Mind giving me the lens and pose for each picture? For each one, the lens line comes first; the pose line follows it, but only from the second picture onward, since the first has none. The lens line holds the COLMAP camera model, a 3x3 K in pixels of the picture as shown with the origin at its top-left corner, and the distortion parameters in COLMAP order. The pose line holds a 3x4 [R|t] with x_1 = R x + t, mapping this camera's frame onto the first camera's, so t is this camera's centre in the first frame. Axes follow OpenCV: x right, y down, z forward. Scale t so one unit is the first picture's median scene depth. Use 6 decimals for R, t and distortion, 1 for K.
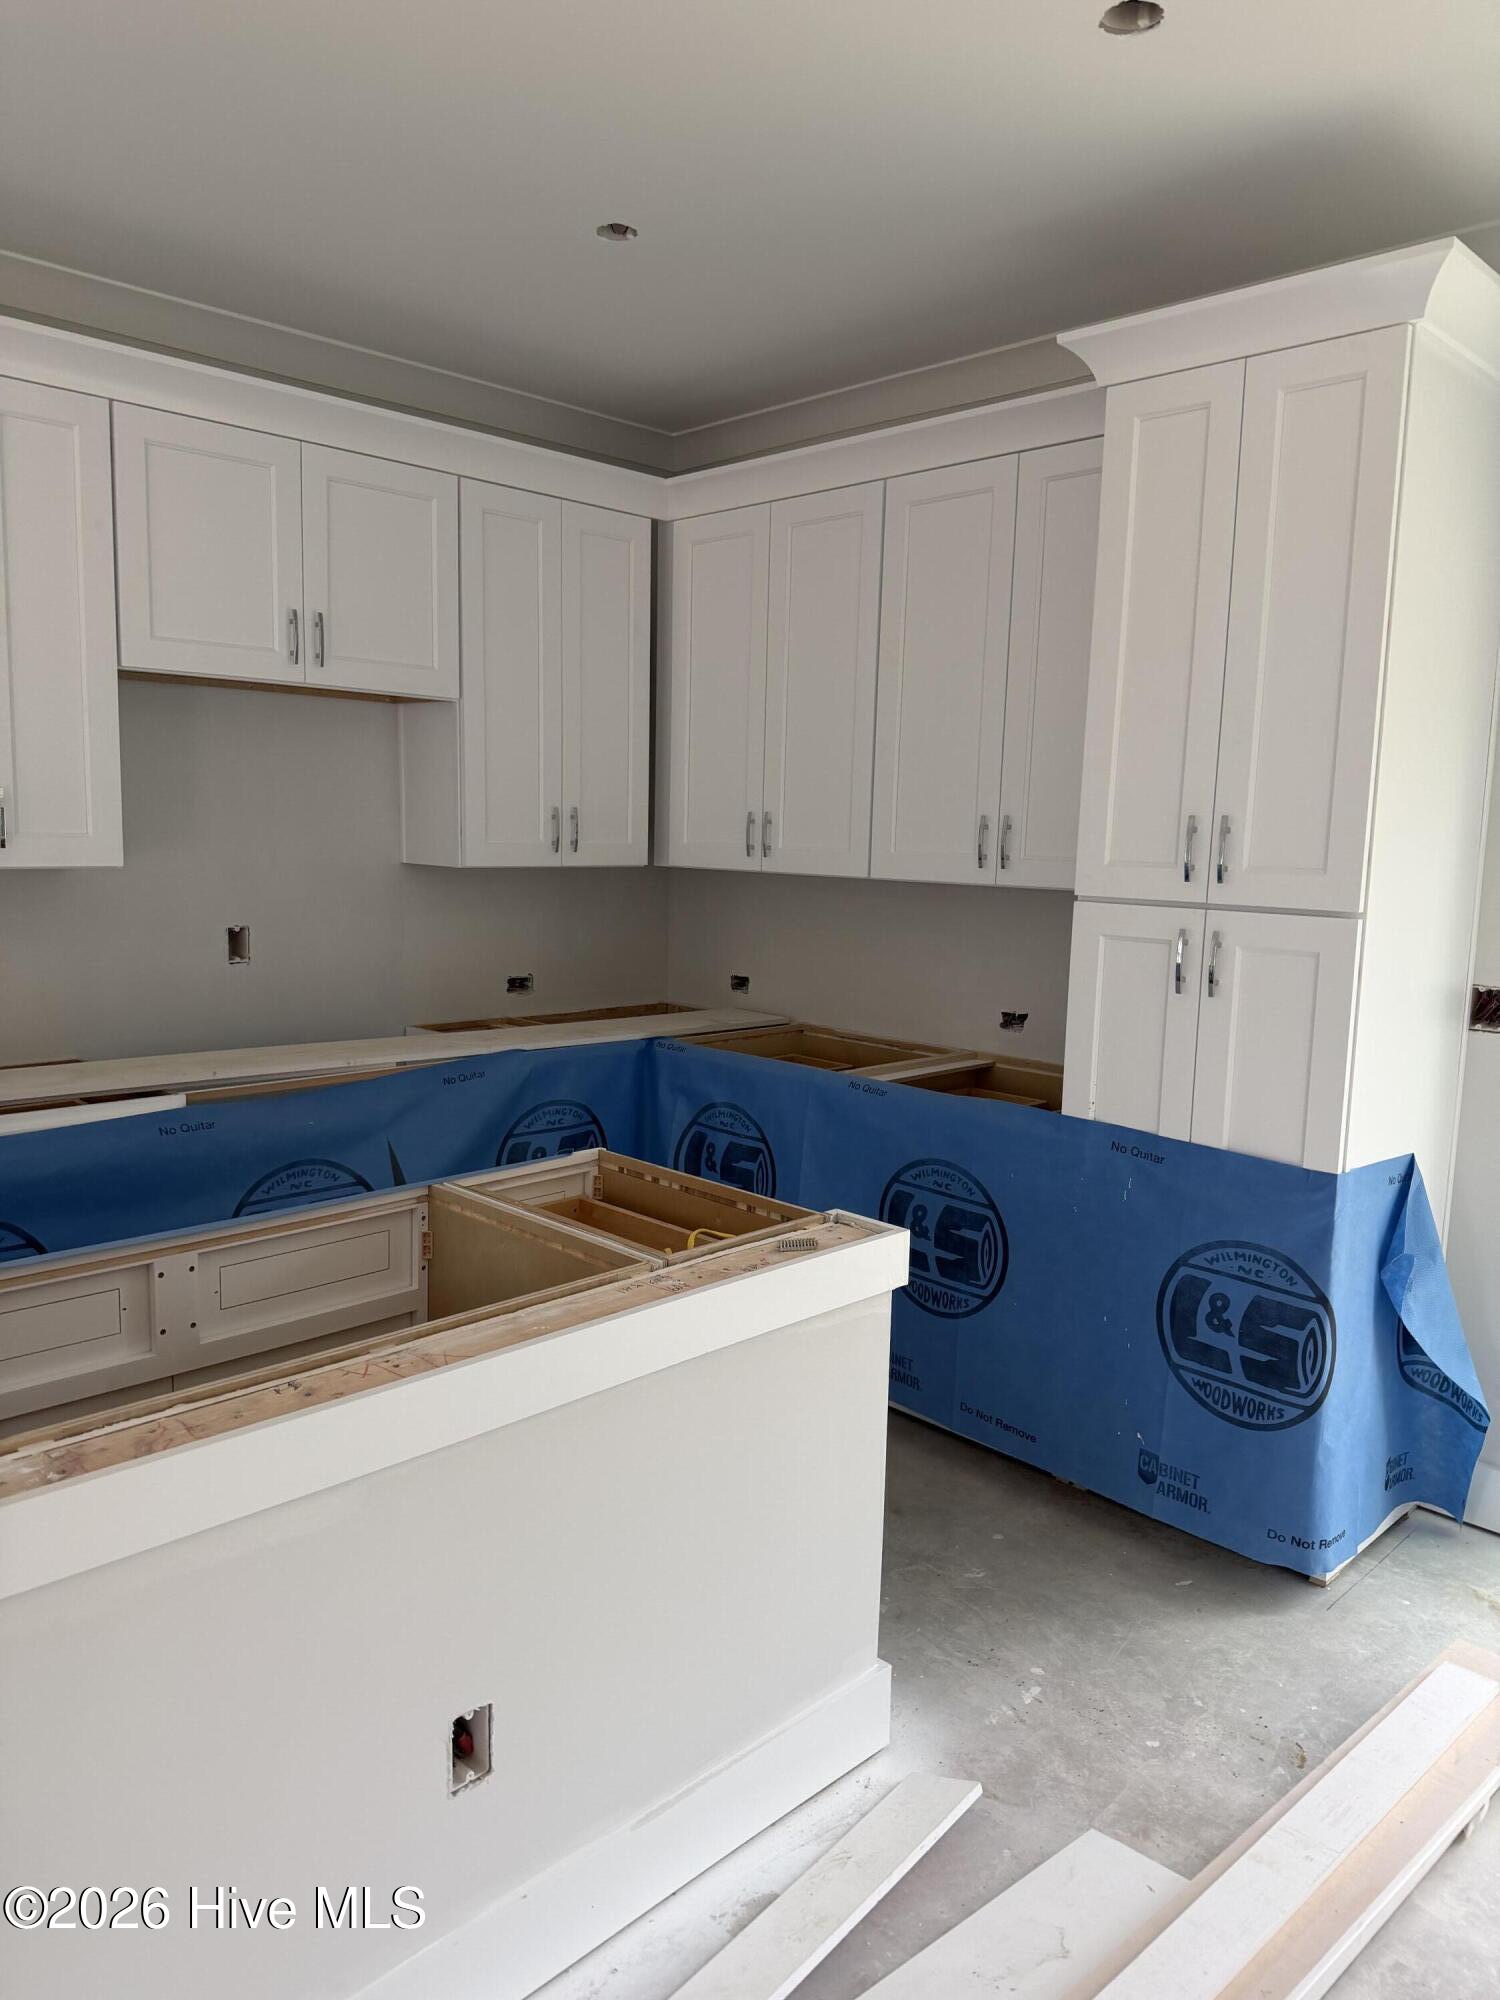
lens RADIAL K [[1414.5, 0, 746.5], [0, 1414.5, 1006.6], [0, 0, 1]] dist [0.014098, -0.018665]
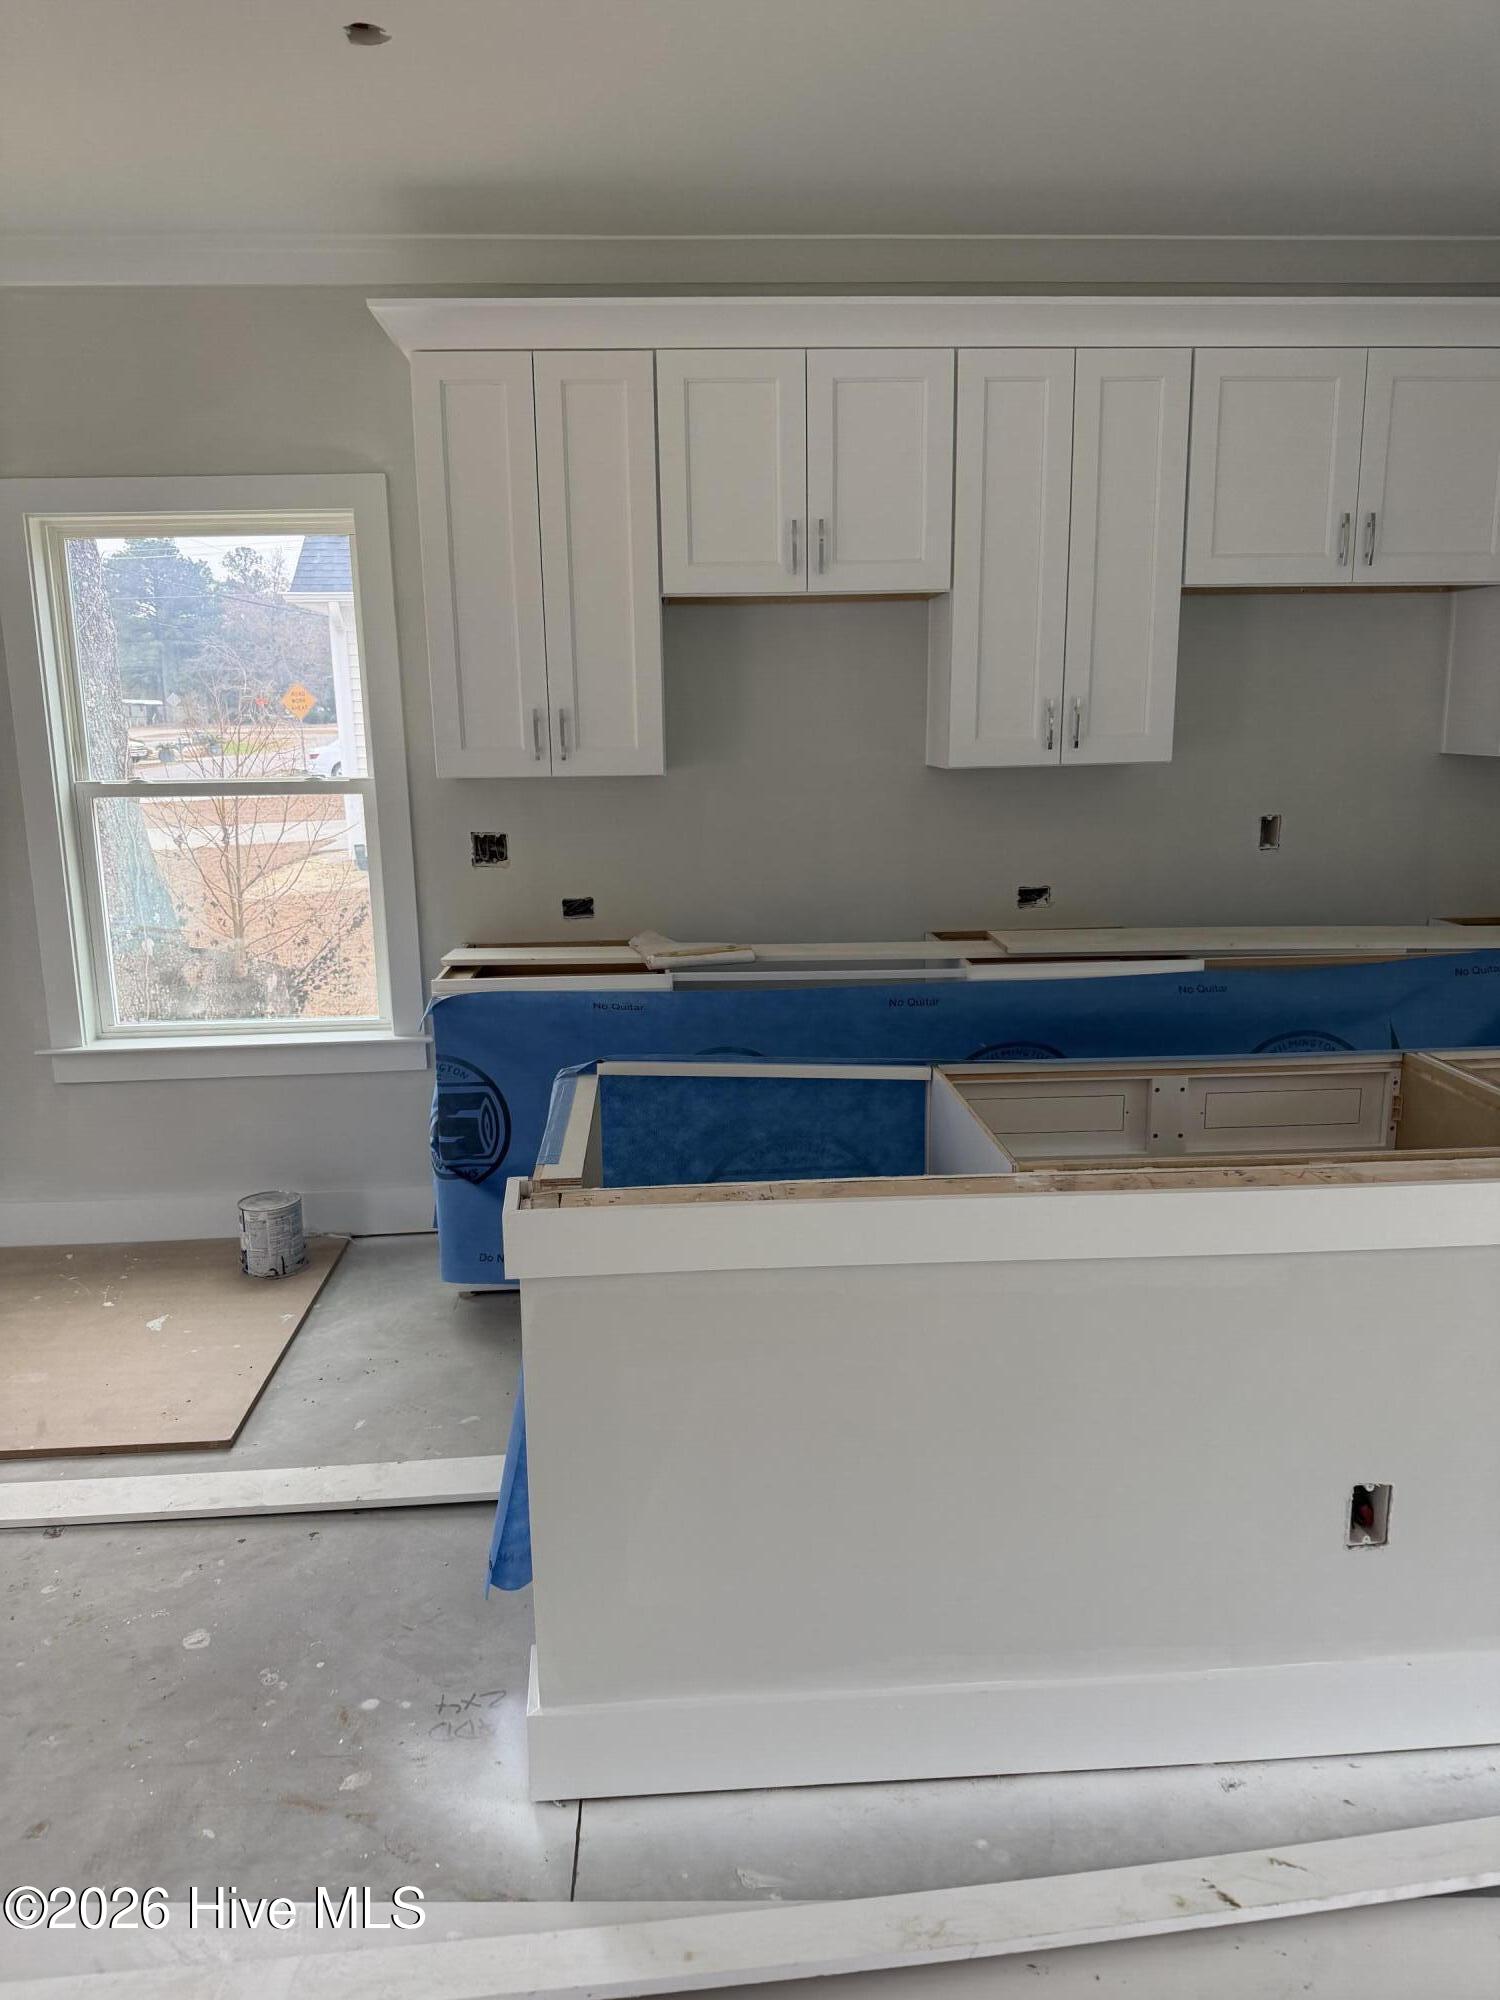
lens RADIAL K [[1414.5, 0, 748.6], [0, 1414.5, 999.0], [0, 0, 1]] dist [0.014098, -0.018665]
pose [[0.753426, 0.097828, -0.650215, 0.137423], [-0.055264, 0.994793, 0.085636, 0.027882], [0.655207, -0.028587, 0.754909, -0.201147]]
